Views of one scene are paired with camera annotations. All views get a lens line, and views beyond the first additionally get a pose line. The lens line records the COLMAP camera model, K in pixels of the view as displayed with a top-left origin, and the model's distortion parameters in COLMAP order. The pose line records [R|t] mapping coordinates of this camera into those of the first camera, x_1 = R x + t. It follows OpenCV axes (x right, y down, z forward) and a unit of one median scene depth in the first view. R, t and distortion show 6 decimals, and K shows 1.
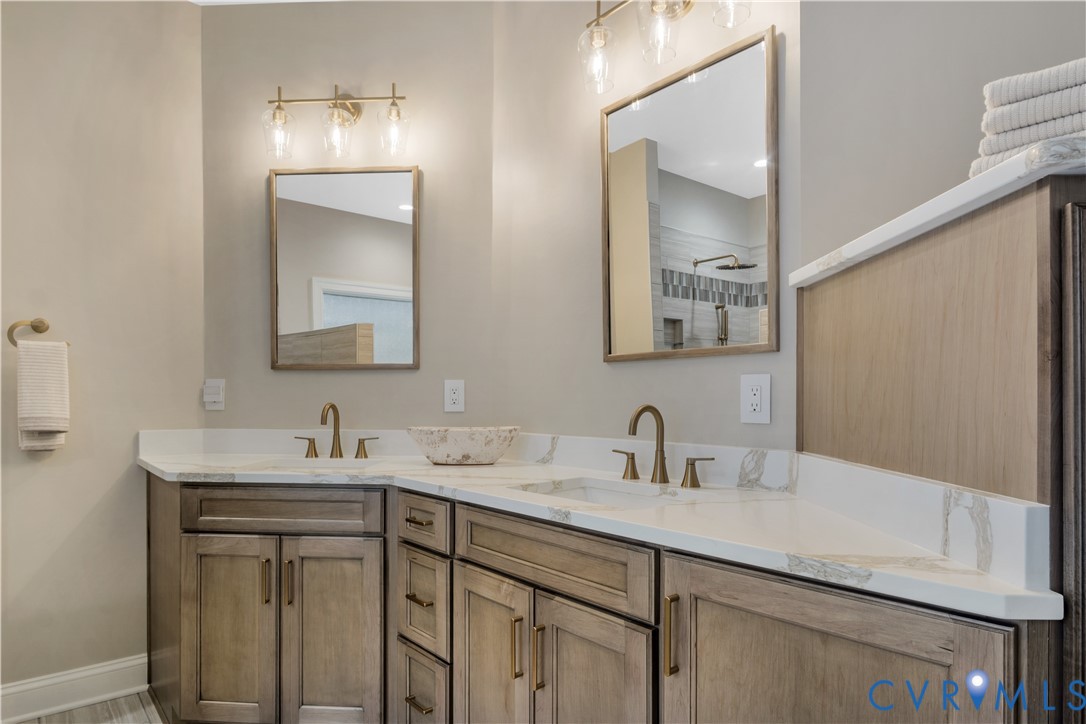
lens RADIAL K [[599.8, 0, 539.9], [0, 599.8, 398.9], [0, 0, 1]] dist [-0.004776, -0.001386]
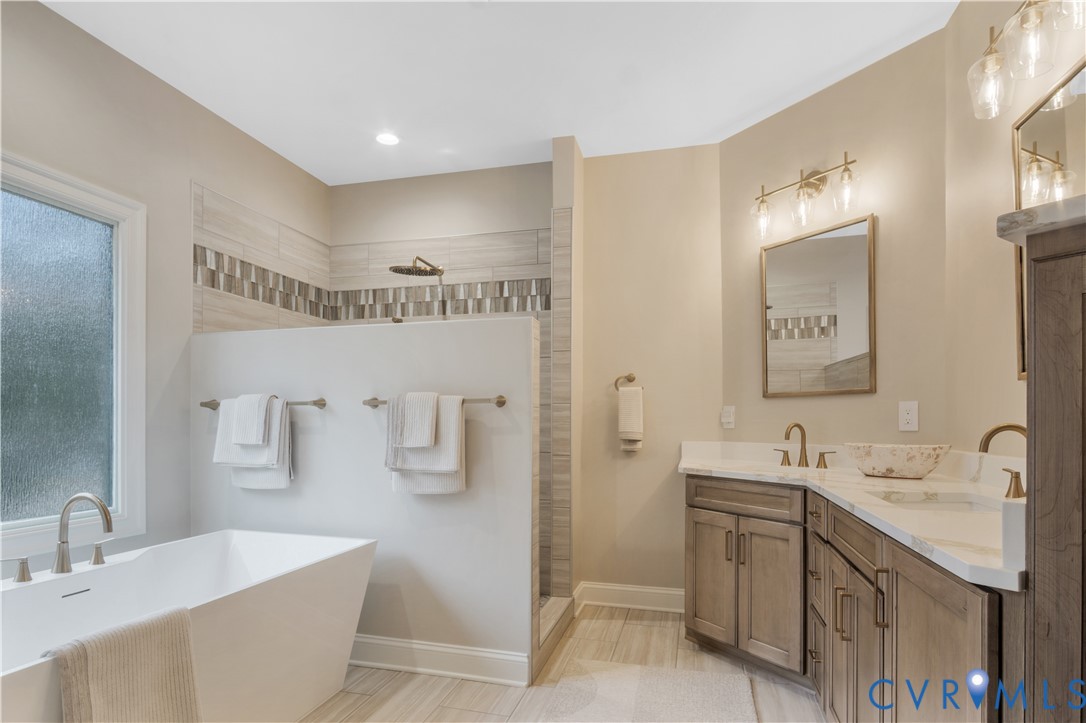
lens RADIAL K [[599.8, 0, 539.9], [0, 599.8, 398.4], [0, 0, 1]] dist [-0.004776, -0.001386]
pose [[0.563881, -0.035716, -0.825083, 0.444101], [0.005651, 0.999208, -0.039392, 0.001814], [0.825836, 0.017550, 0.563637, -0.184772]]
